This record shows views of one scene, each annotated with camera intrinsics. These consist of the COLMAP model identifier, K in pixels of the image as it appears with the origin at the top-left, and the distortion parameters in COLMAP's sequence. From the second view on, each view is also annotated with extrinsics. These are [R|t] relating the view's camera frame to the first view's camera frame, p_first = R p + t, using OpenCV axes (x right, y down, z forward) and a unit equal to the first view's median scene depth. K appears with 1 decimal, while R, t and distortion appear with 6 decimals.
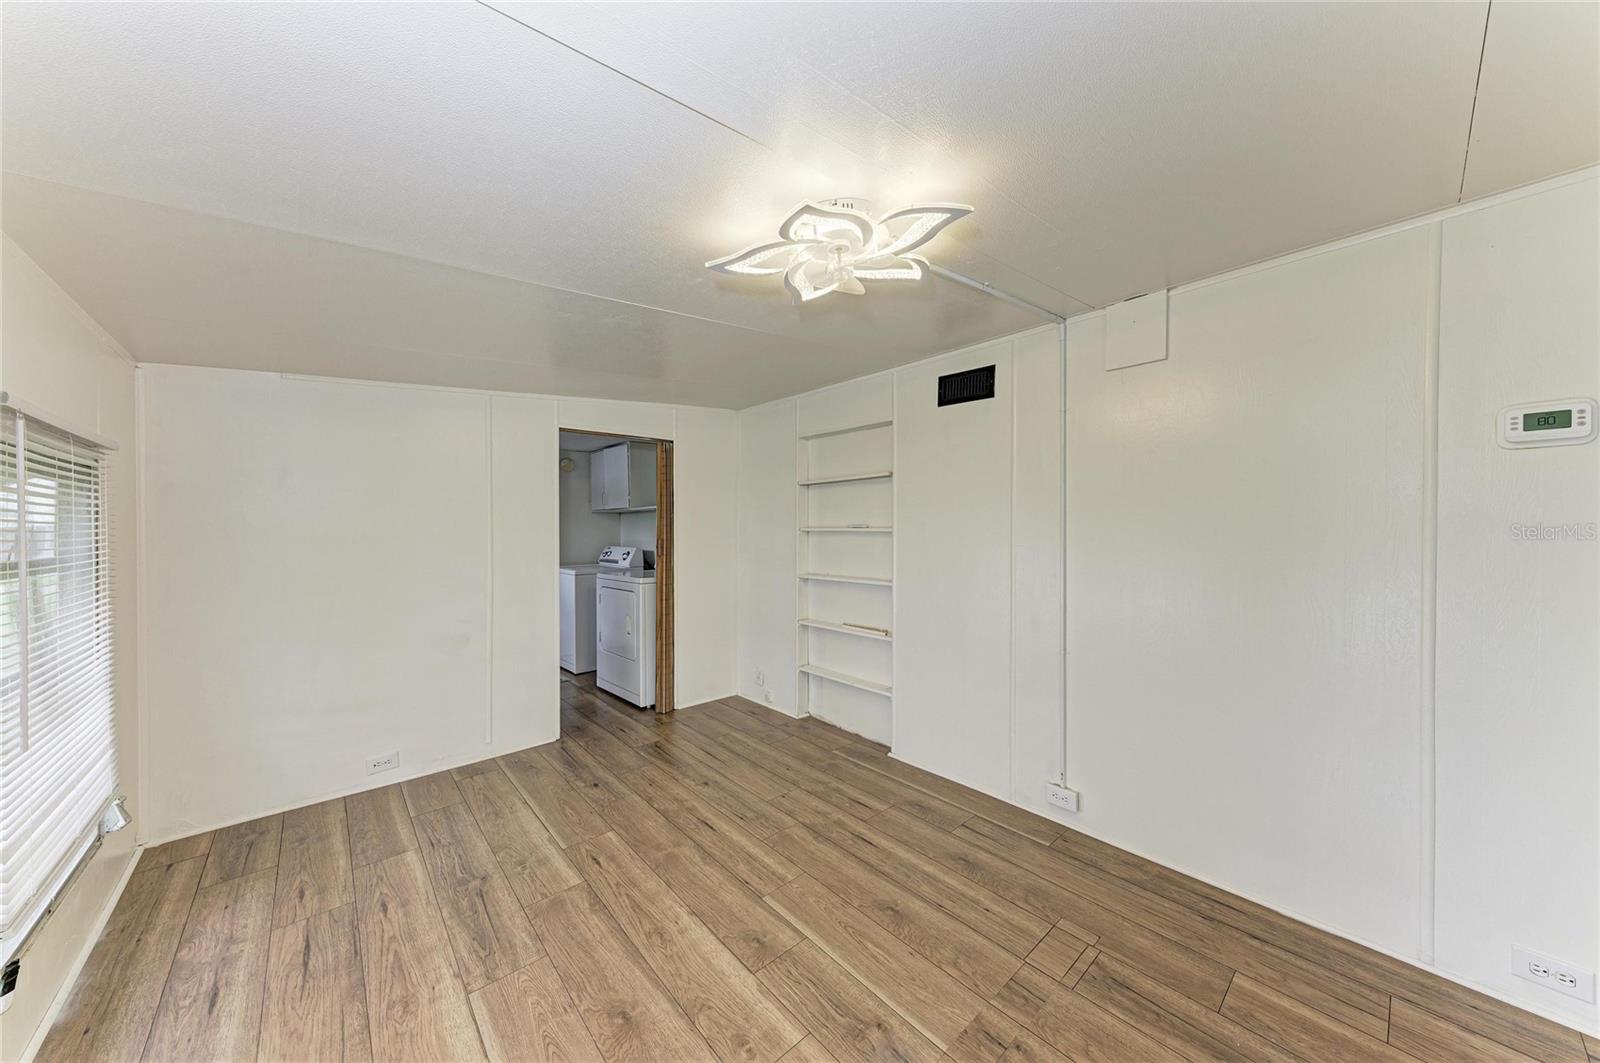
lens RADIAL K [[542.0, 0, 806.6], [0, 542.0, 536.1], [0, 0, 1]] dist [0.021165, -0.004295]
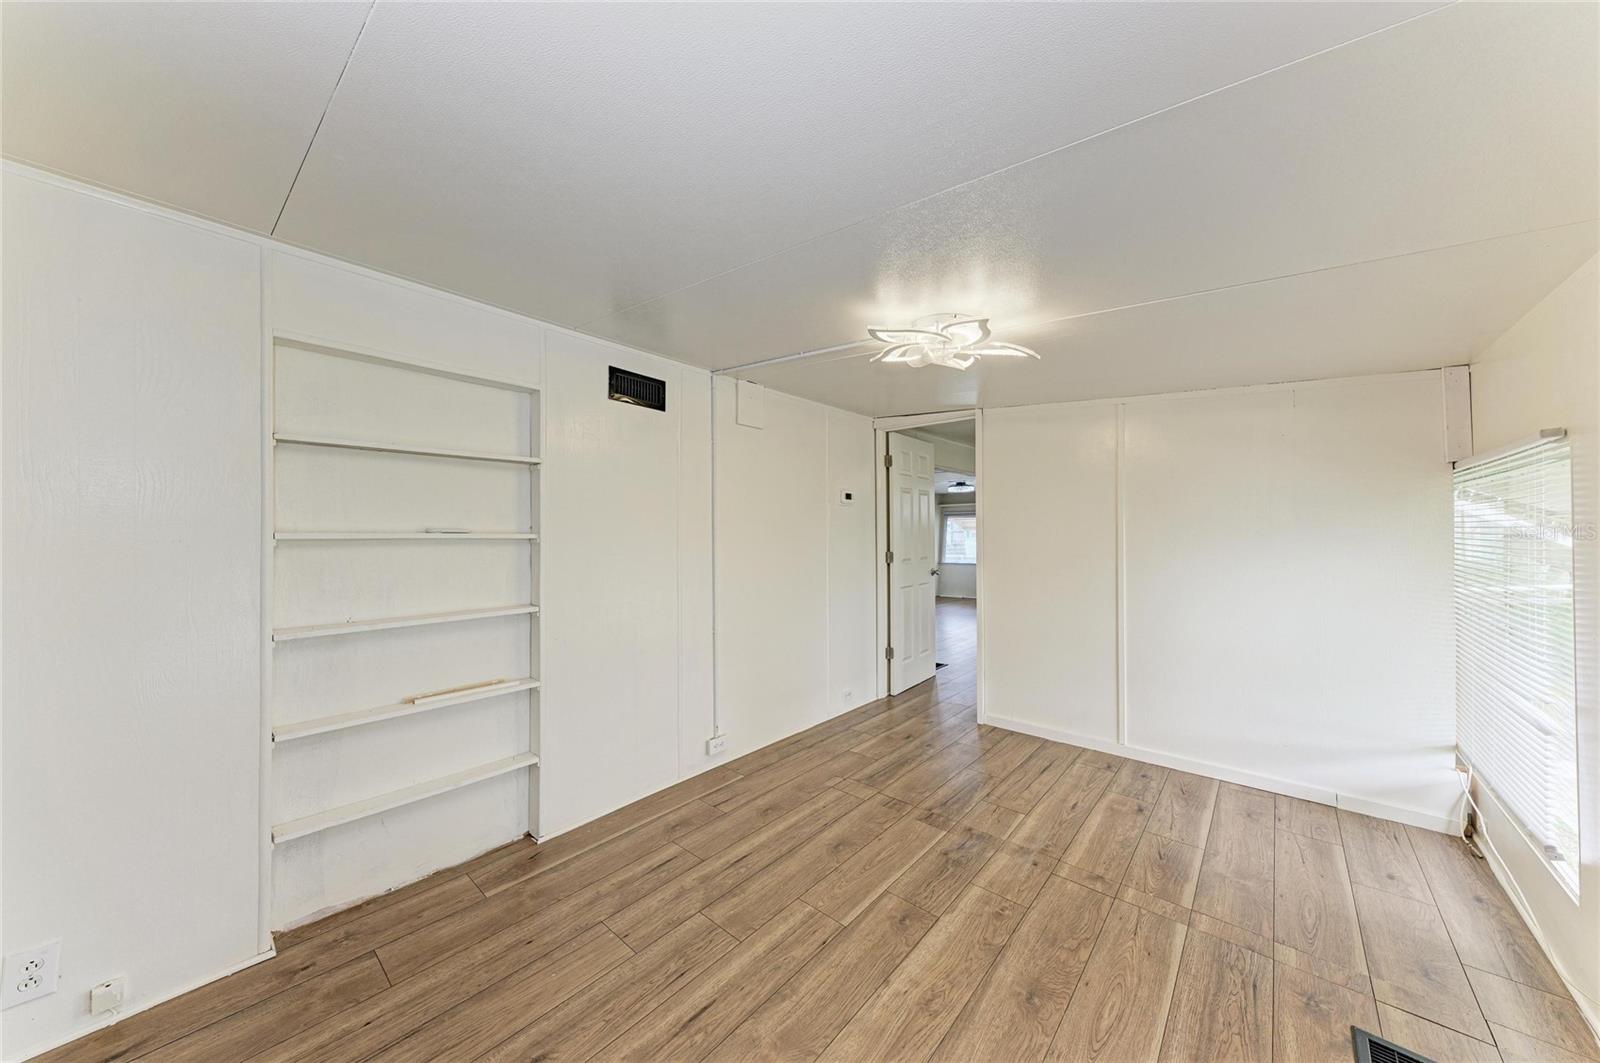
lens RADIAL K [[542.0, 0, 797.1], [0, 542.0, 532.7], [0, 0, 1]] dist [0.021165, -0.004295]
pose [[-0.120206, 0.005871, 0.992732, -0.843305], [0.015329, 0.999874, -0.004057, -0.009718], [-0.992631, 0.014730, -0.120281, 0.990131]]
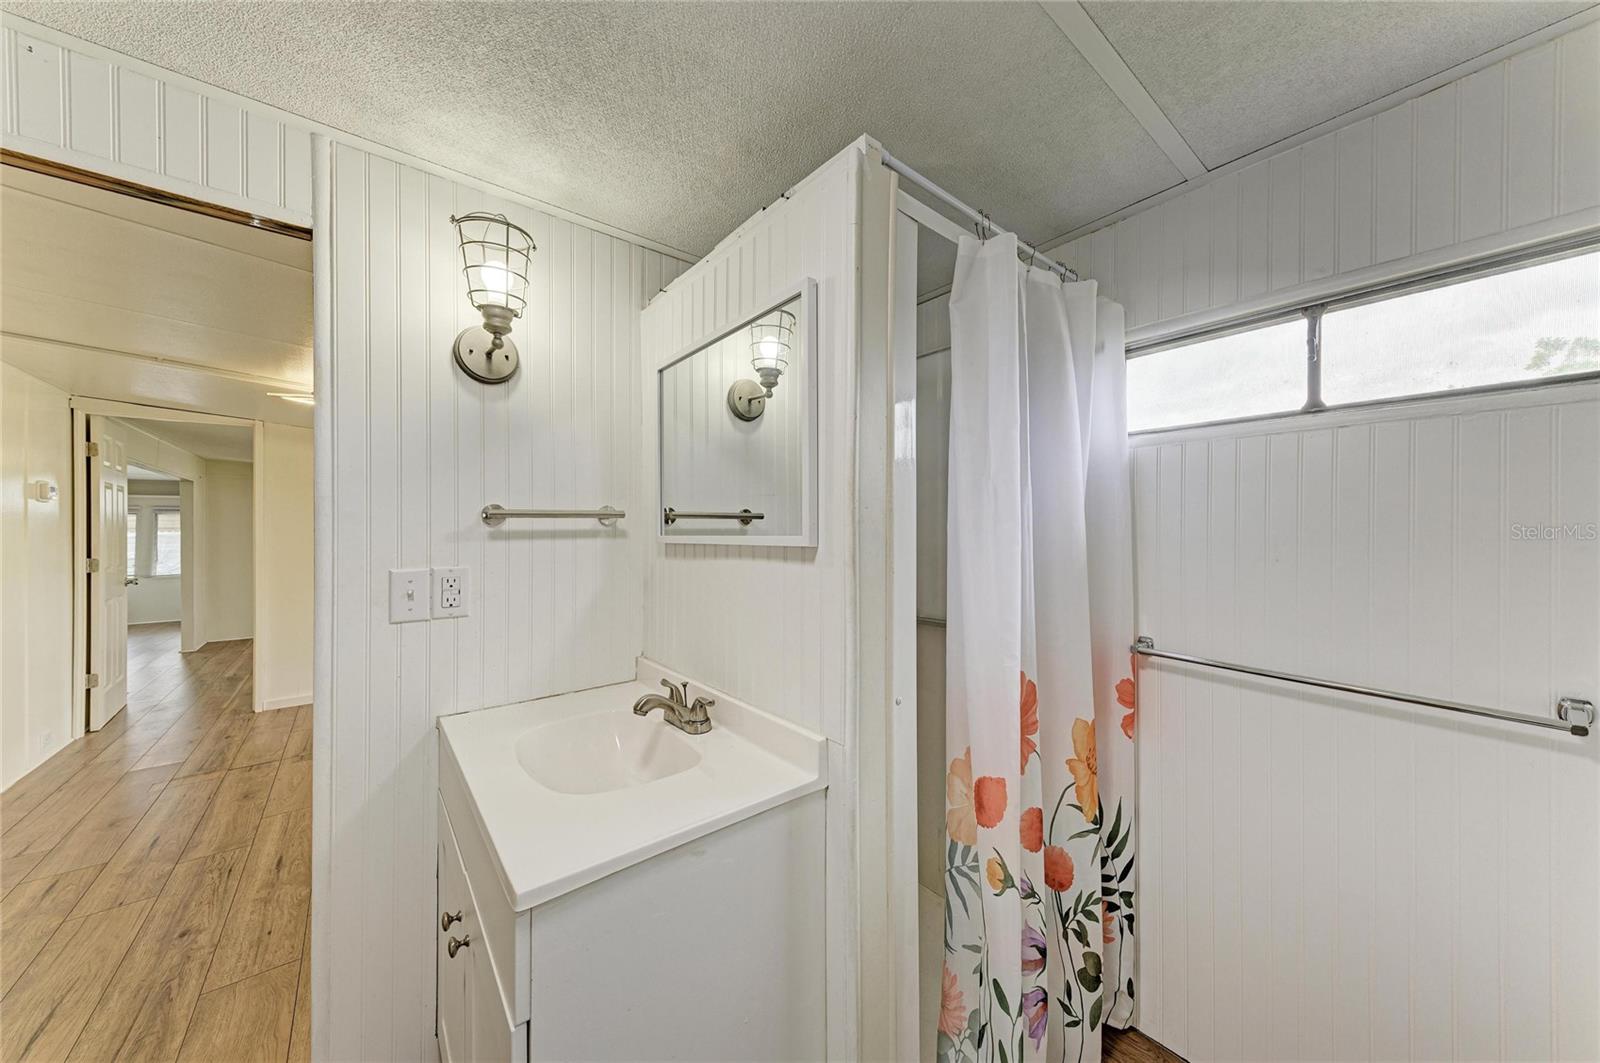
lens RADIAL K [[542.0, 0, 796.3], [0, 542.0, 530.5], [0, 0, 1]] dist [0.021165, -0.004295]
pose [[-0.998456, 0.011623, 0.054317, -1.129089], [0.011792, 0.999927, 0.002798, -0.010918], [-0.054280, 0.003434, -0.998520, 1.931027]]
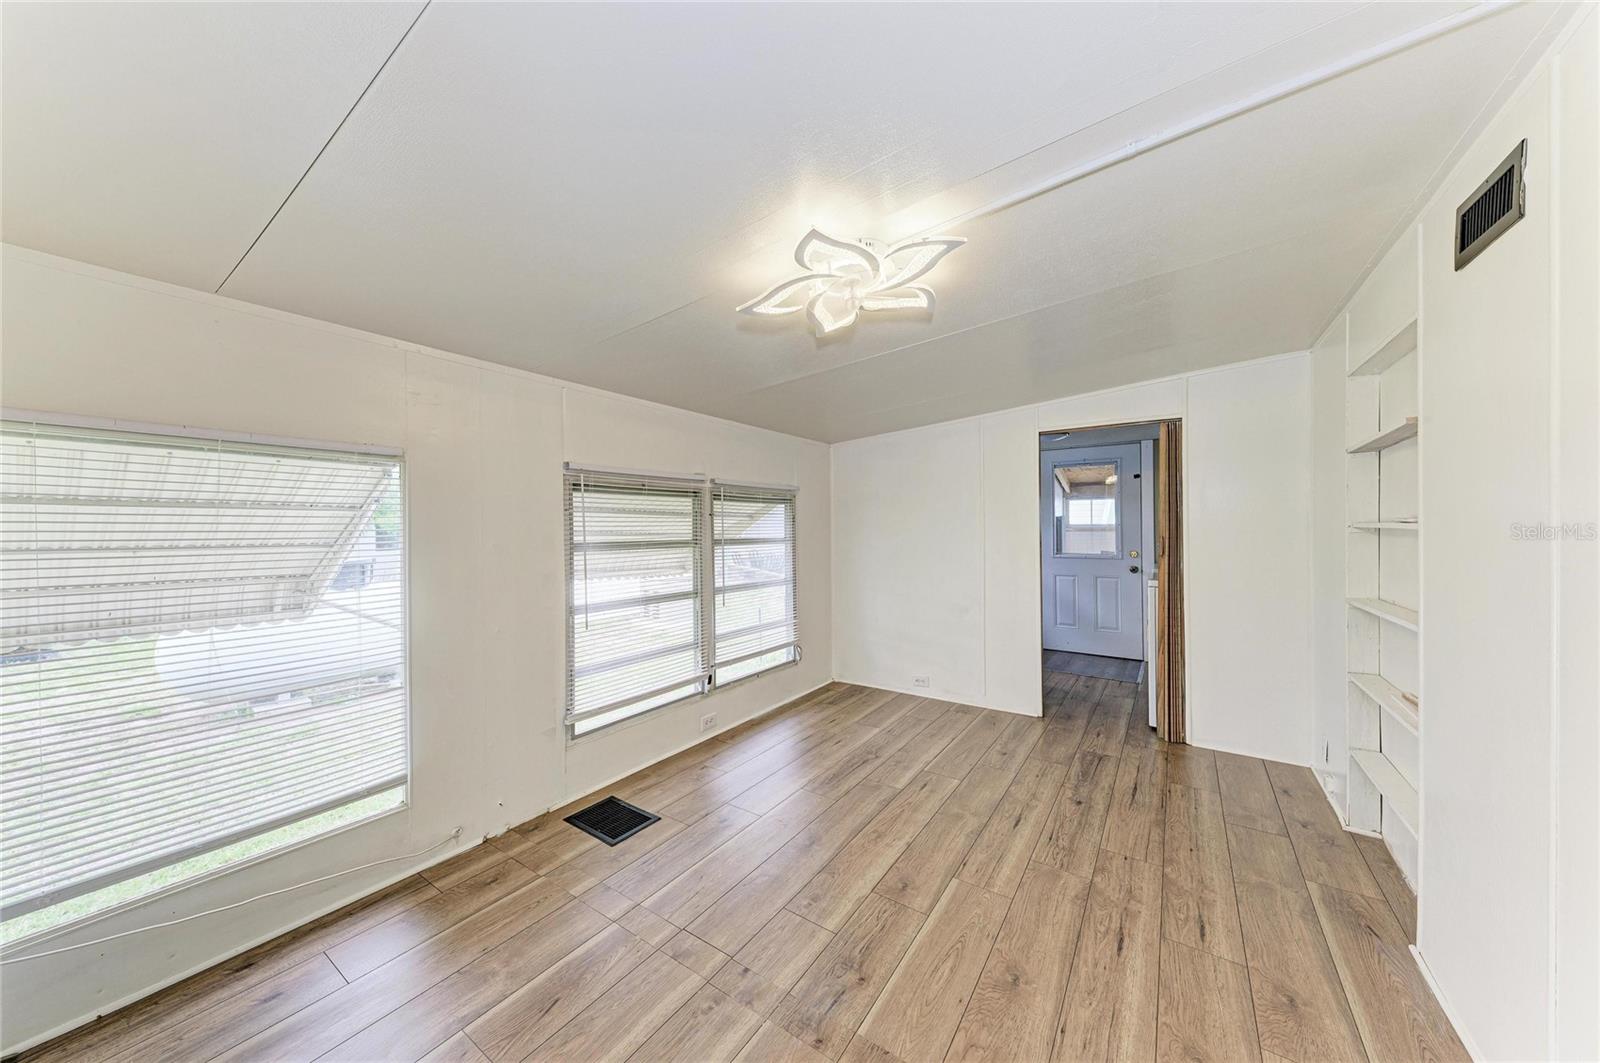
lens RADIAL K [[542.0, 0, 791.8], [0, 542.0, 515.6], [0, 0, 1]] dist [0.021165, -0.004295]
pose [[0.224748, -0.019289, -0.974226, 0.741195], [-0.007758, 0.999737, -0.021584, -0.007425], [0.974386, 0.012409, 0.224540, 0.377365]]
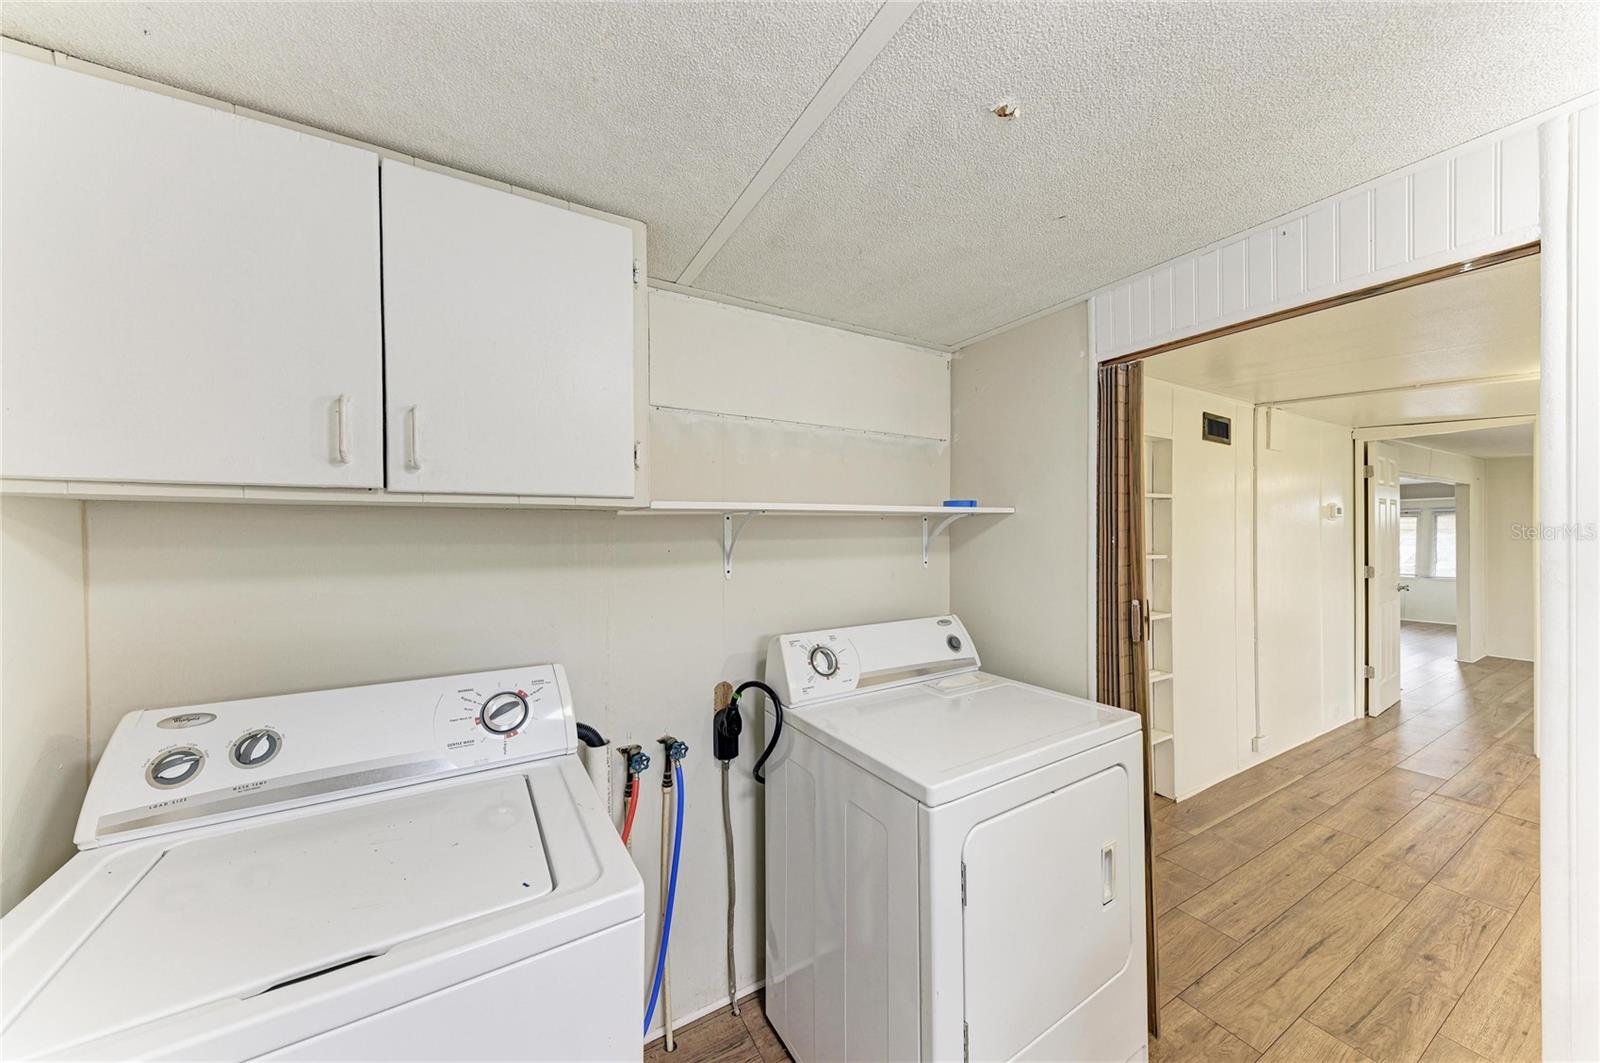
lens RADIAL K [[542.0, 0, 805.4], [0, 542.0, 533.1], [0, 0, 1]] dist [0.021165, -0.004295]
pose [[0.199502, 0.003031, 0.979893, -1.188543], [0.012089, 0.999911, -0.005555, -0.072266], [-0.979823, 0.012954, 0.199448, 1.916445]]
